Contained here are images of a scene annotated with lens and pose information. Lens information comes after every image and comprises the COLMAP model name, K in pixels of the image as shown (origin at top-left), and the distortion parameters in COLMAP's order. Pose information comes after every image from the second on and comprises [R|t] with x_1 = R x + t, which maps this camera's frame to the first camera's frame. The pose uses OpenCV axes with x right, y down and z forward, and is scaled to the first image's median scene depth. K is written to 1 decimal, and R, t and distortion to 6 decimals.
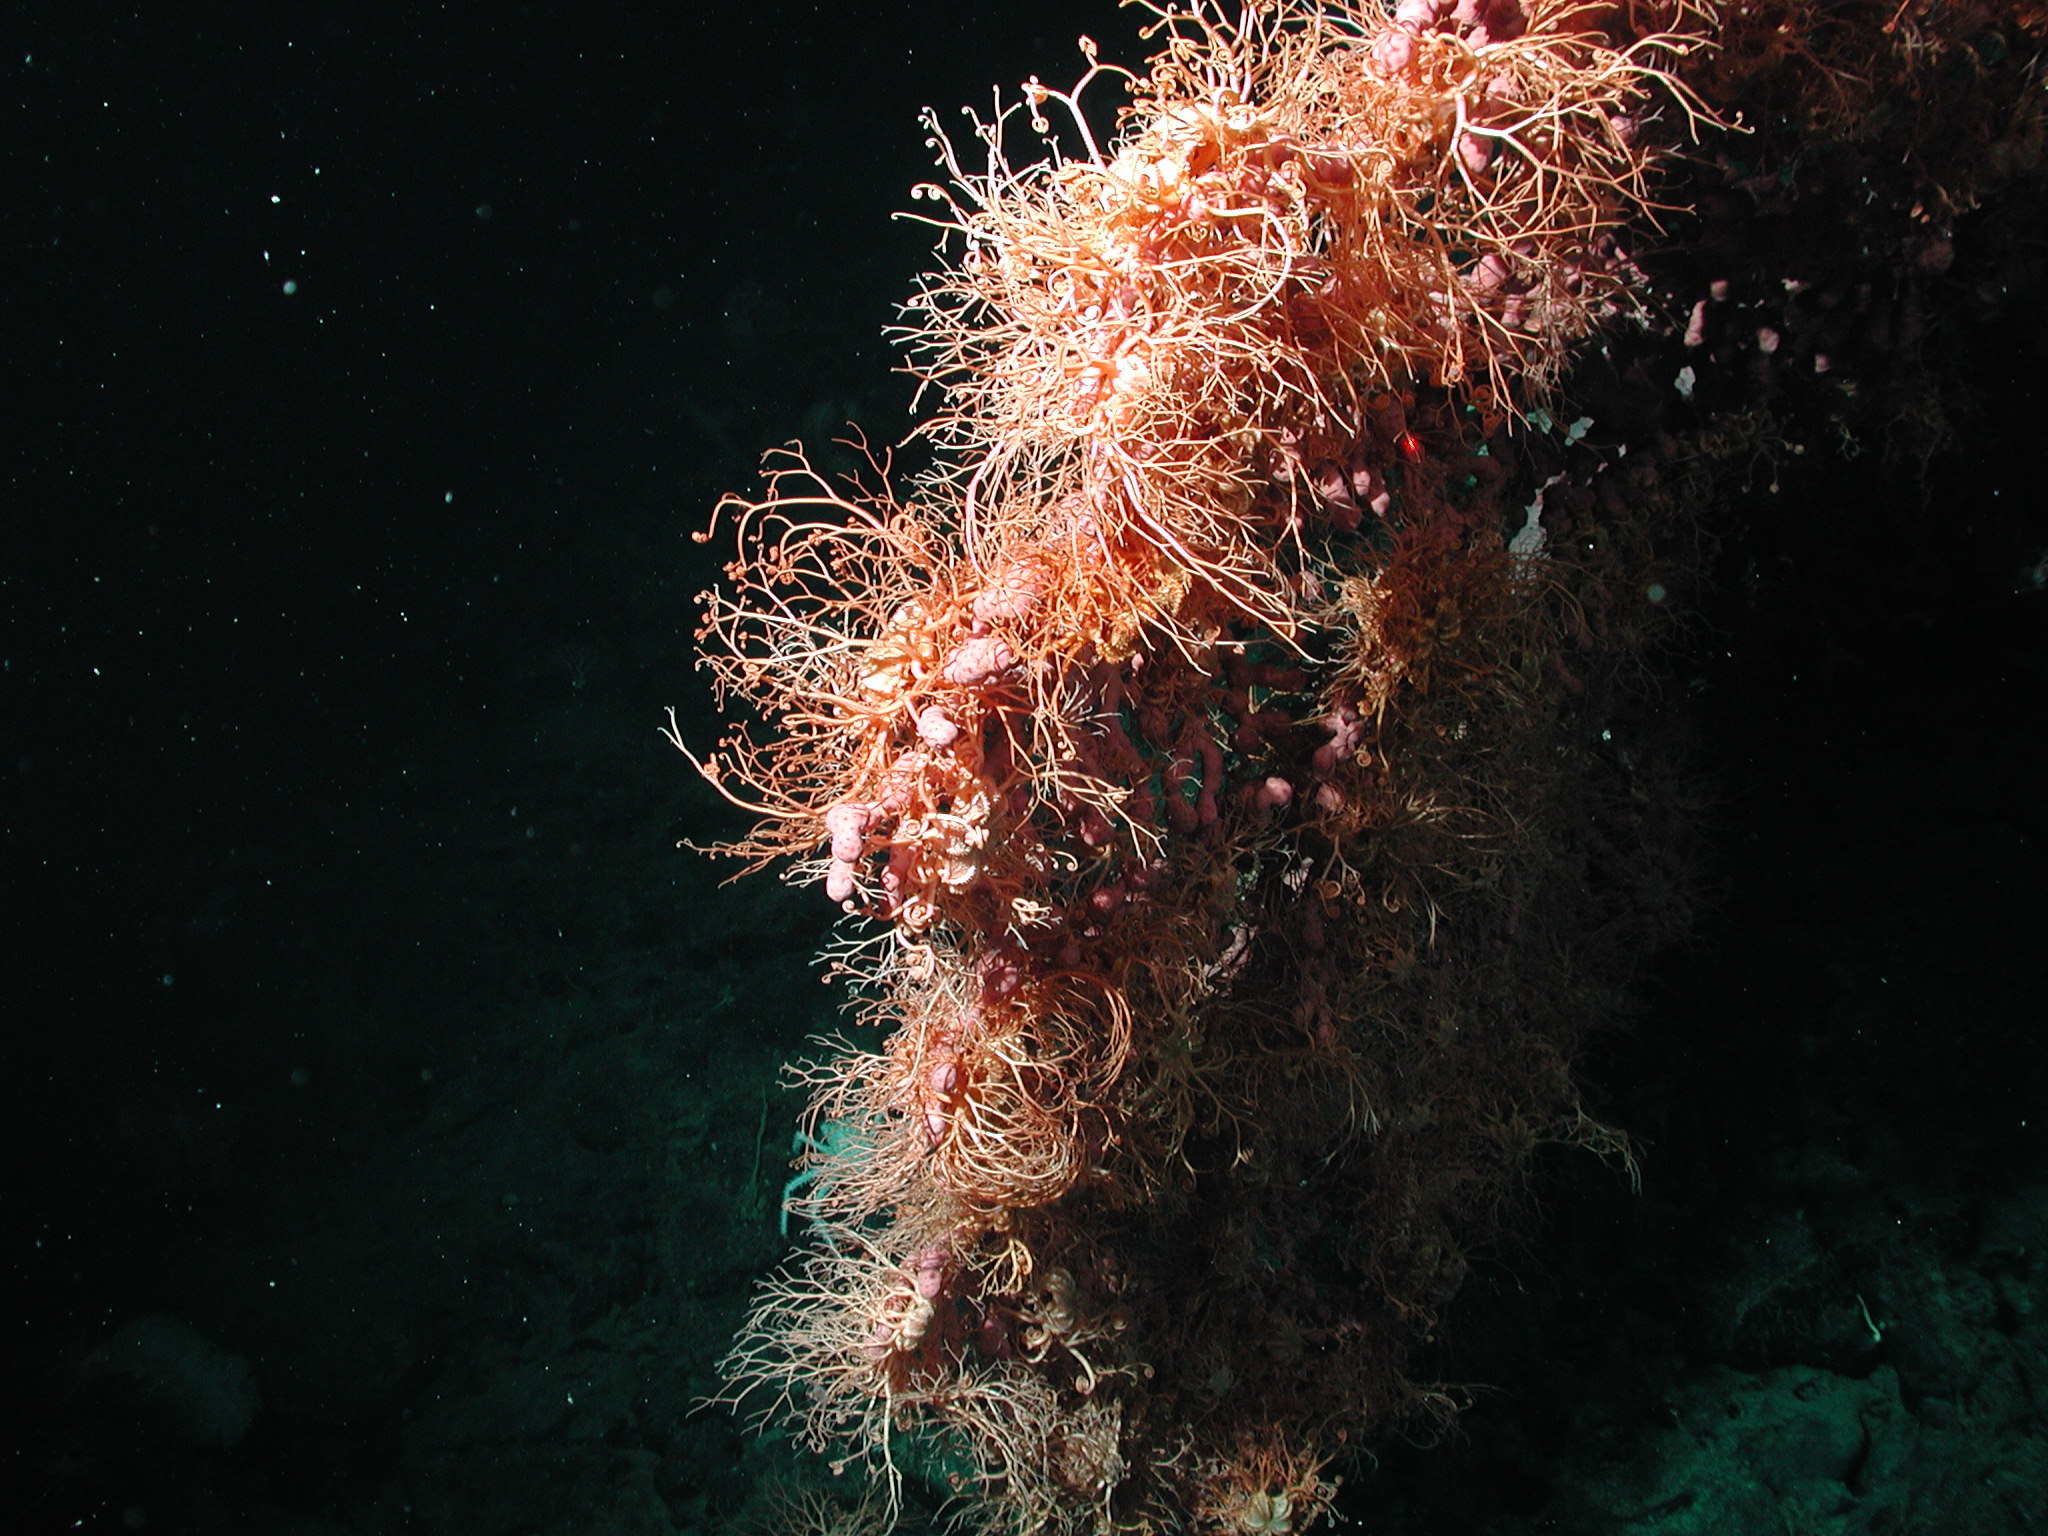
lens RADIAL K [[2283.9, 0, 1032.2], [0, 2283.9, 771.0], [0, 0, 1]] dist [-0.057739, 0.000000]
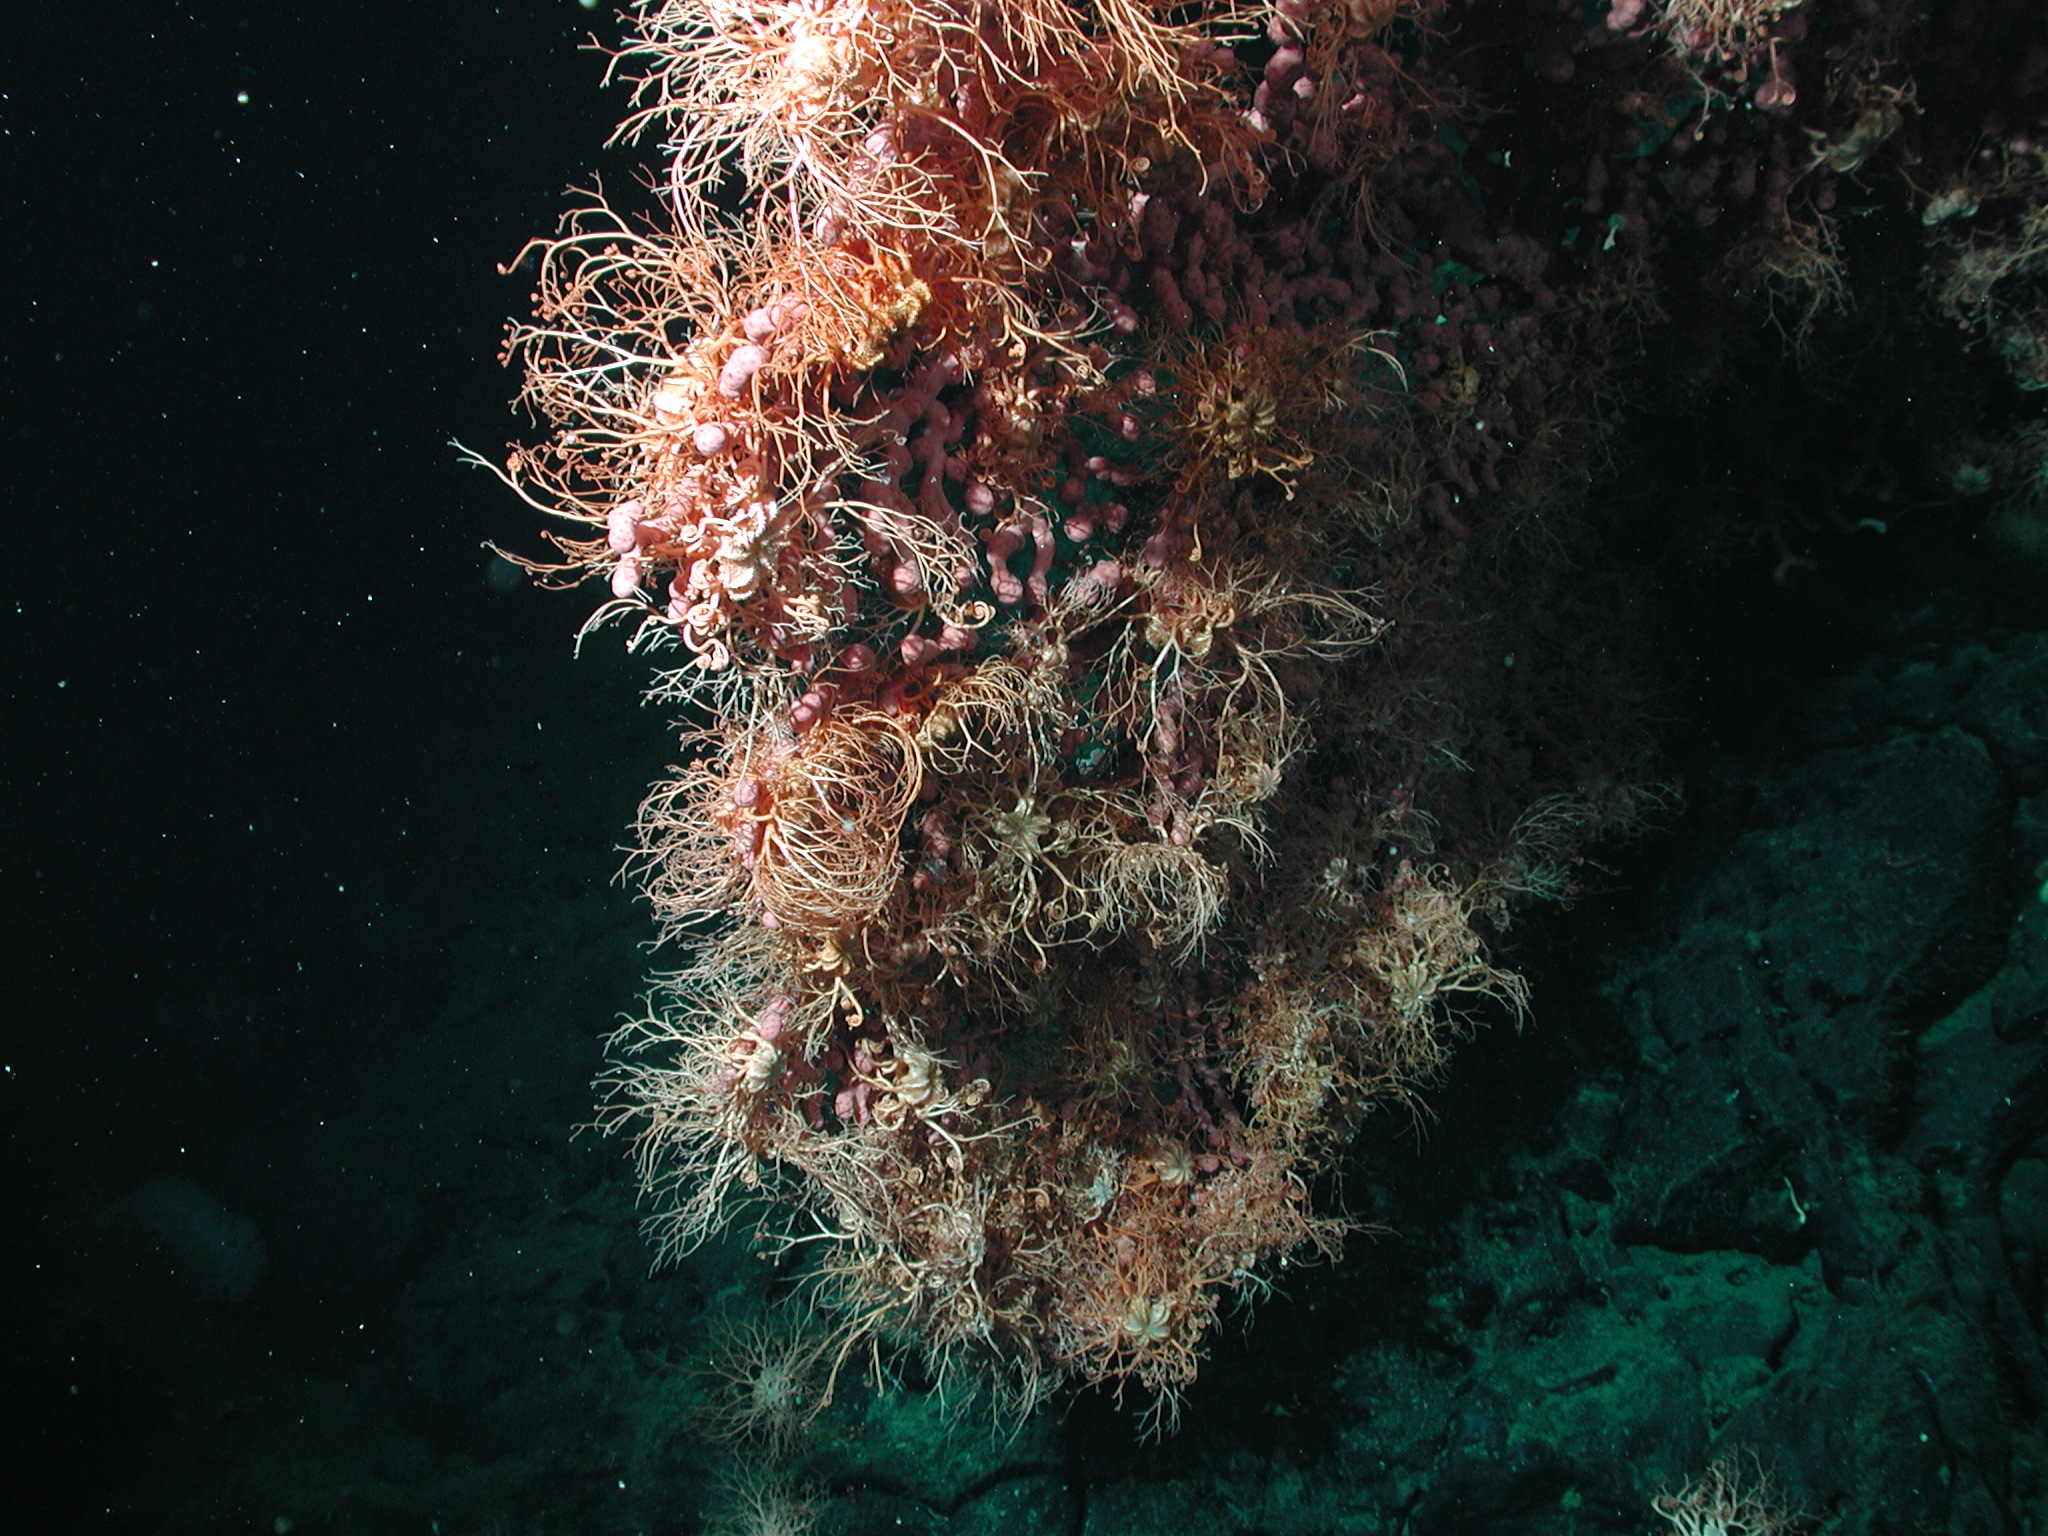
lens RADIAL K [[2283.9, 0, 1015.4], [0, 2283.9, 764.7], [0, 0, 1]] dist [-0.057739, 0.000000]
pose [[0.998329, 0.021868, -0.053485, 0.071536], [-0.022203, 0.999737, -0.005673, 0.060750], [0.053347, 0.006851, 0.998553, -0.037943]]
